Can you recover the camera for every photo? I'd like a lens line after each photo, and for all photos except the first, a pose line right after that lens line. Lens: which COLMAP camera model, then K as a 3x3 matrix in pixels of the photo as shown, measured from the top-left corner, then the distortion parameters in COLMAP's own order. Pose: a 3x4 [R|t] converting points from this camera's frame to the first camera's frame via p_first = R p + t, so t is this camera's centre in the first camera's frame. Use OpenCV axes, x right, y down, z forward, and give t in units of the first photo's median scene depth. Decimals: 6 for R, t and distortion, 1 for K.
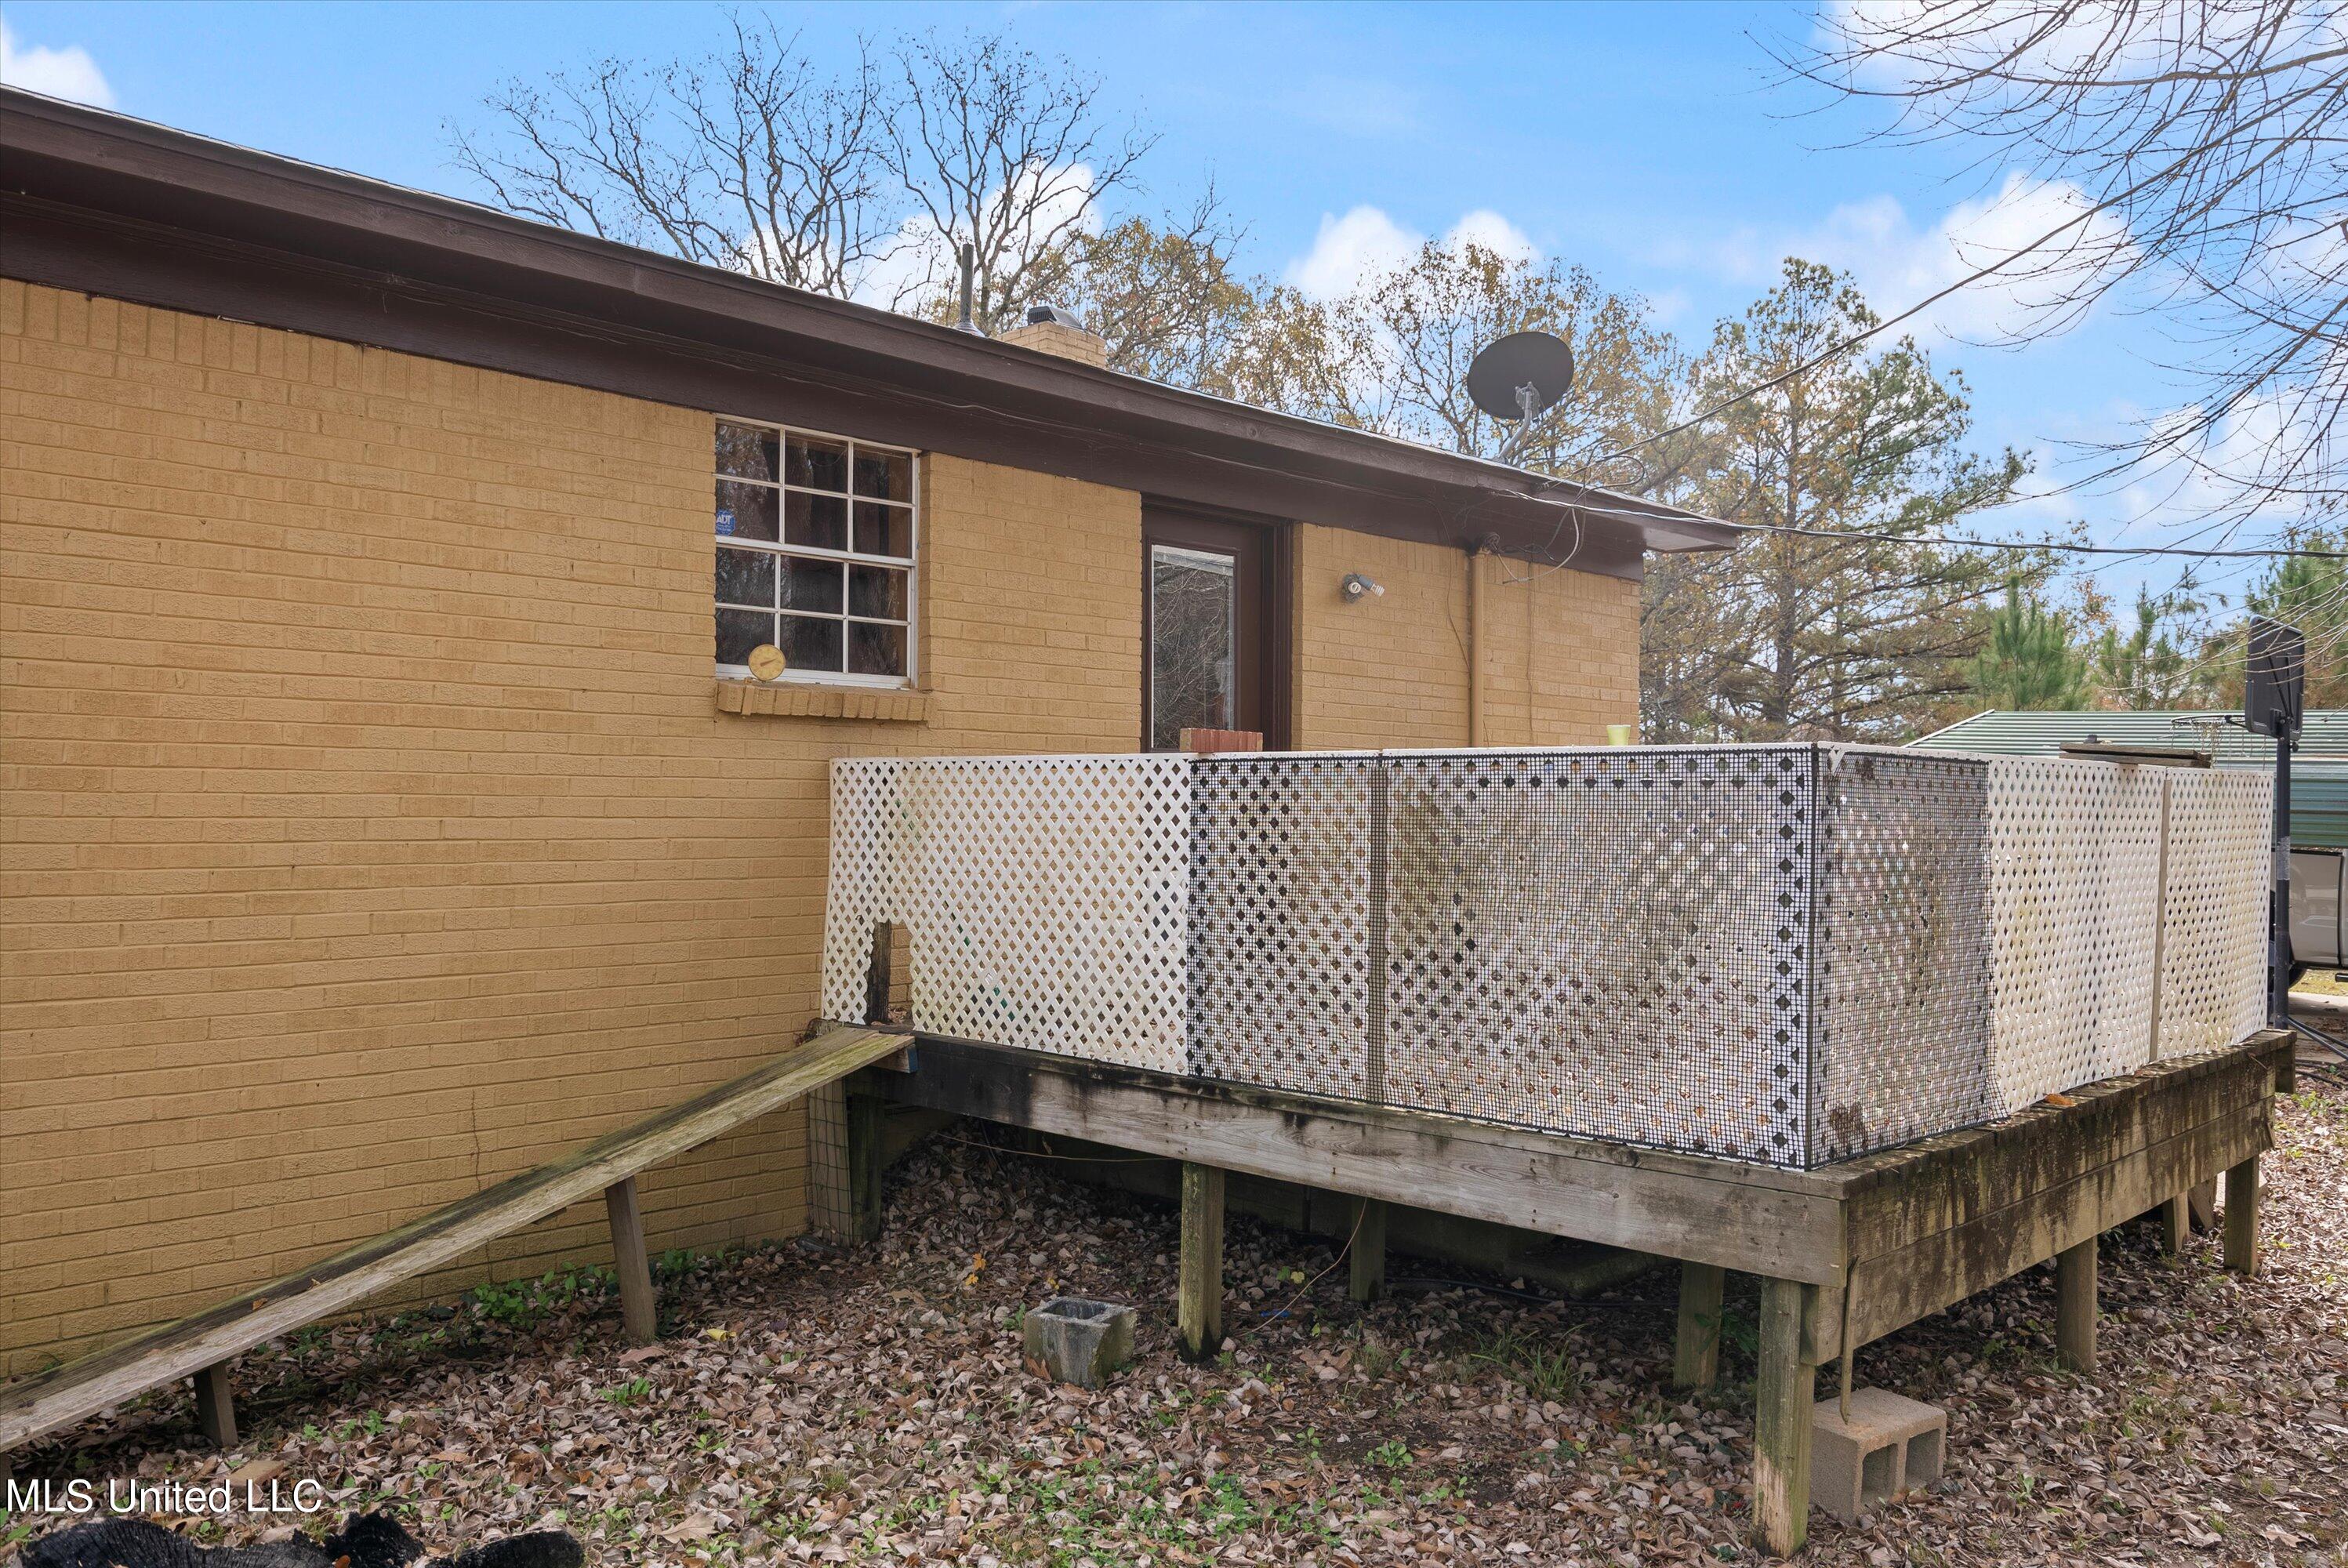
lens RADIAL K [[1820.3, 0, 1169.5], [0, 1820.3, 696.1], [0, 0, 1]] dist [0.011077, 0.003223]
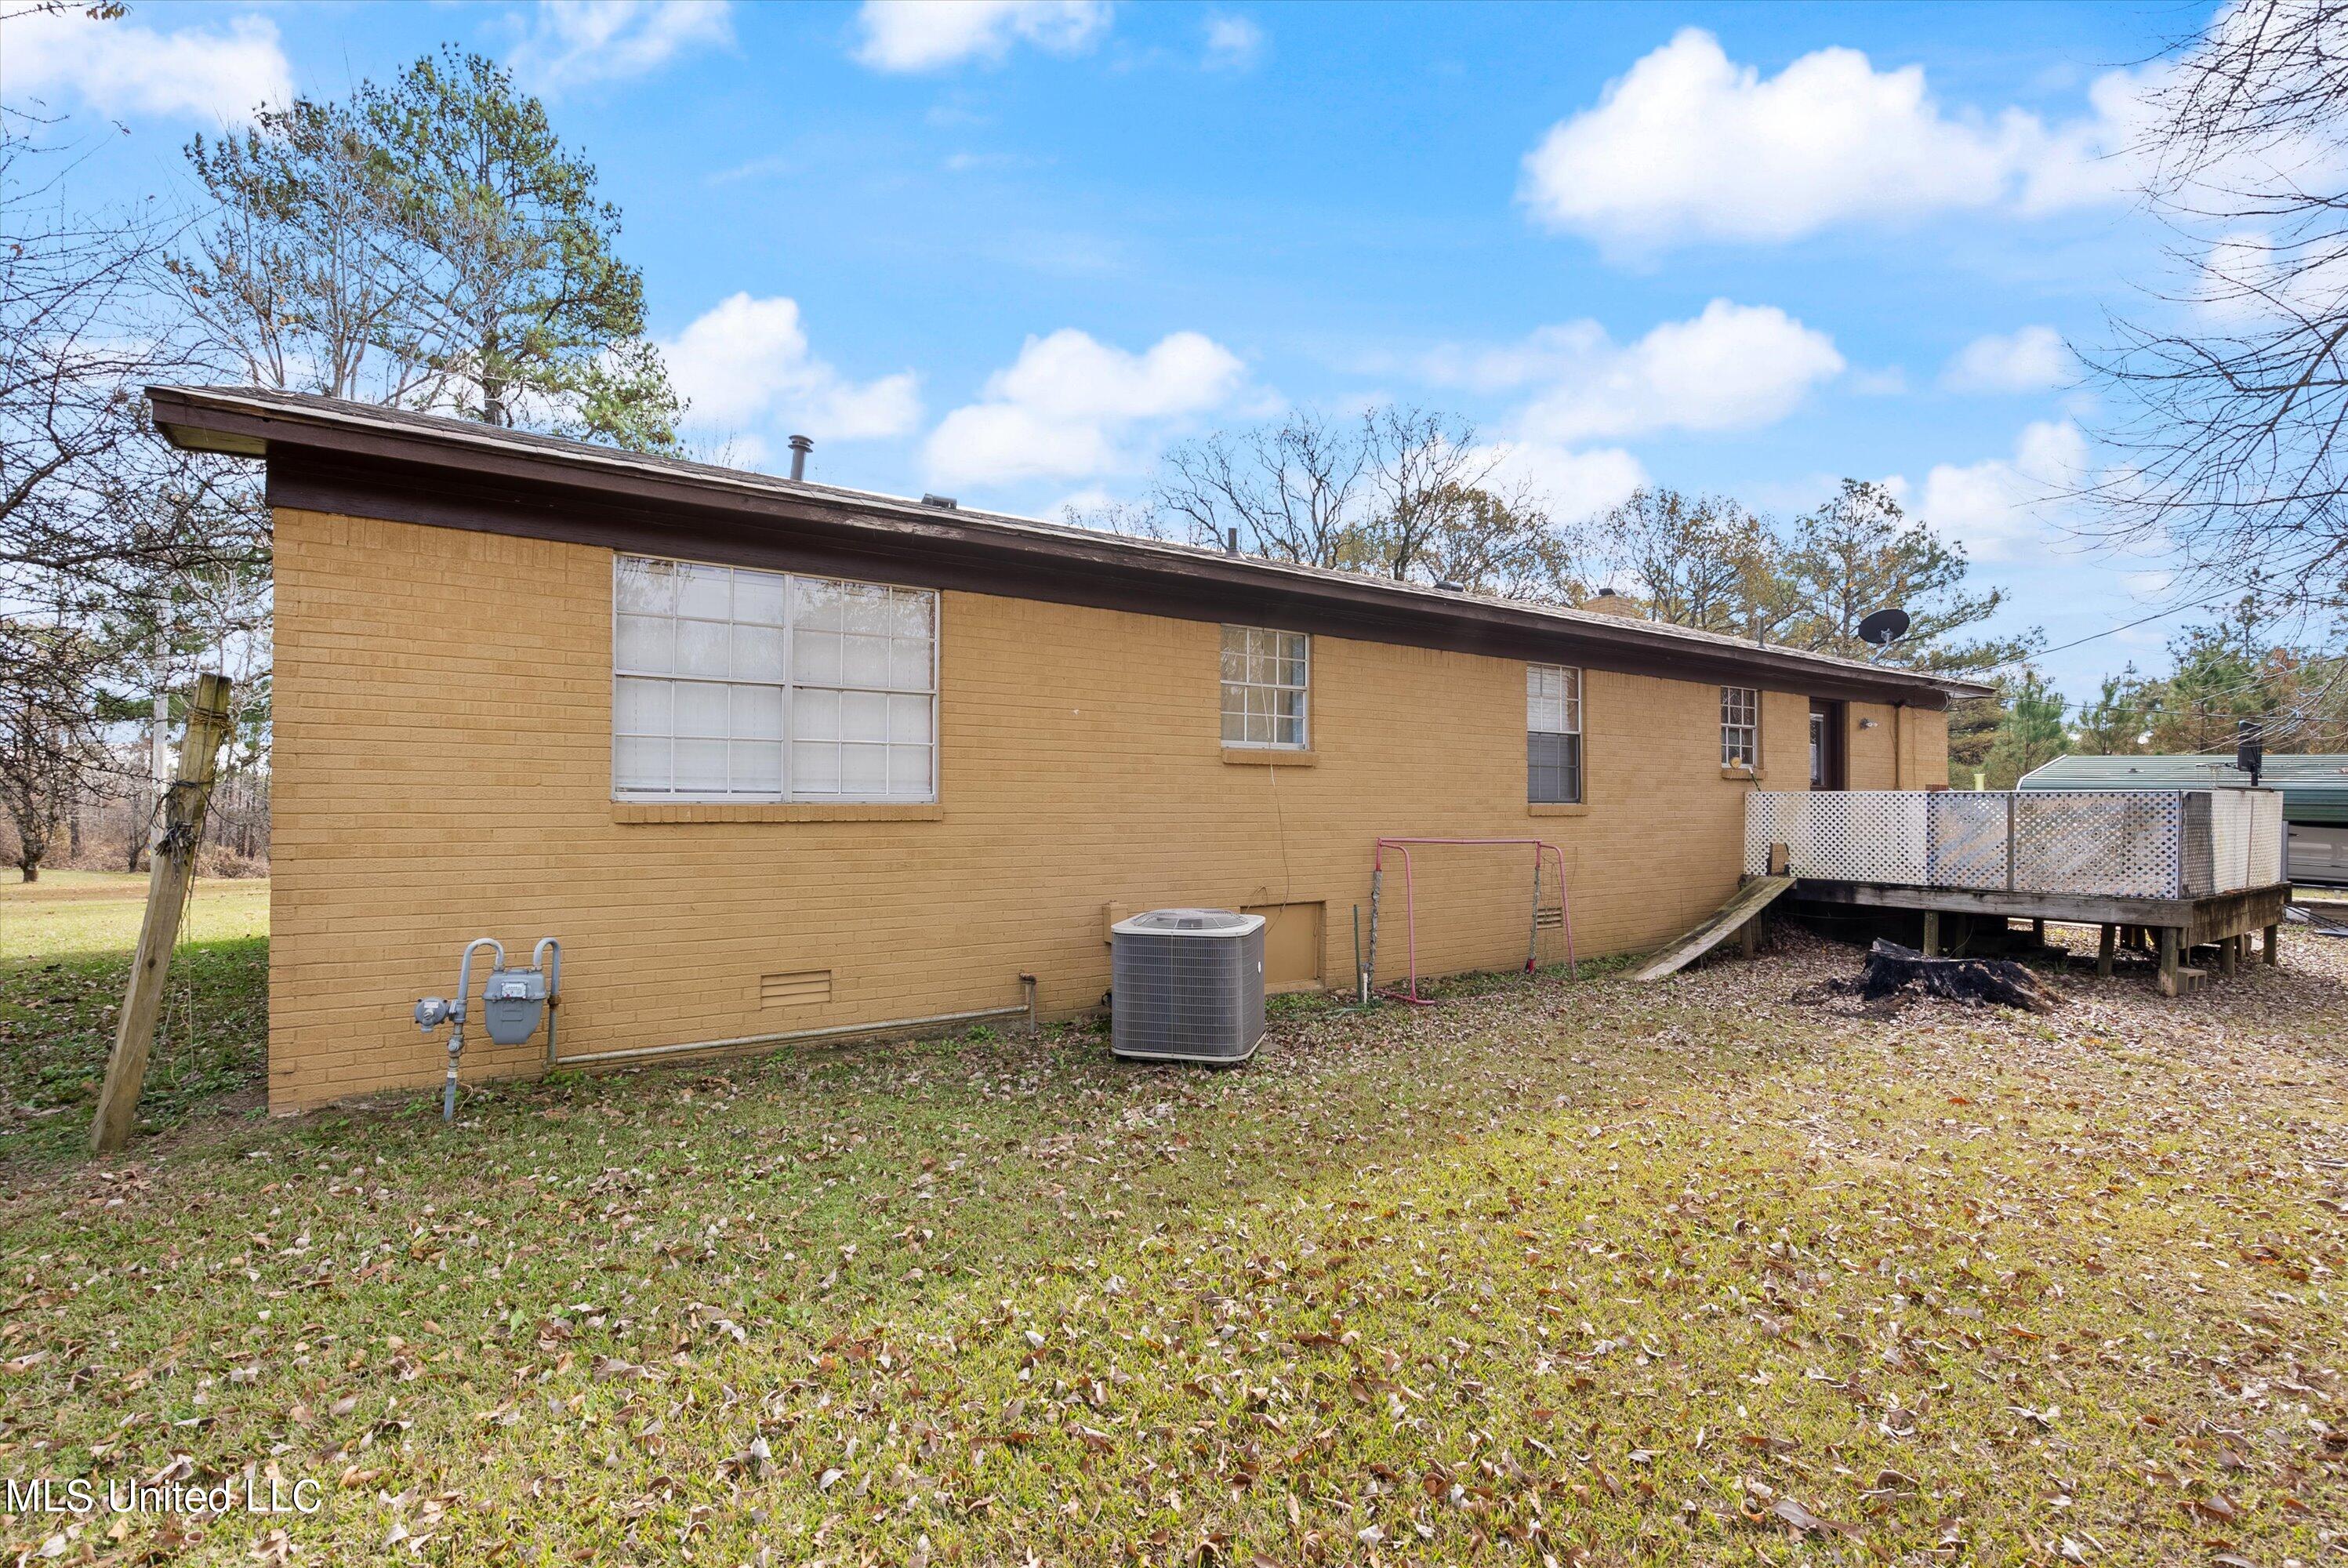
lens RADIAL K [[1077.8, 0, 1170.7], [0, 1077.8, 763.0], [0, 0, 1]] dist [-0.015480, 0.009566]
pose [[0.980862, -0.015726, -0.194069, -0.804100], [0.020098, 0.999586, 0.020581, -0.074174], [0.193665, -0.024088, 0.980772, -1.011569]]
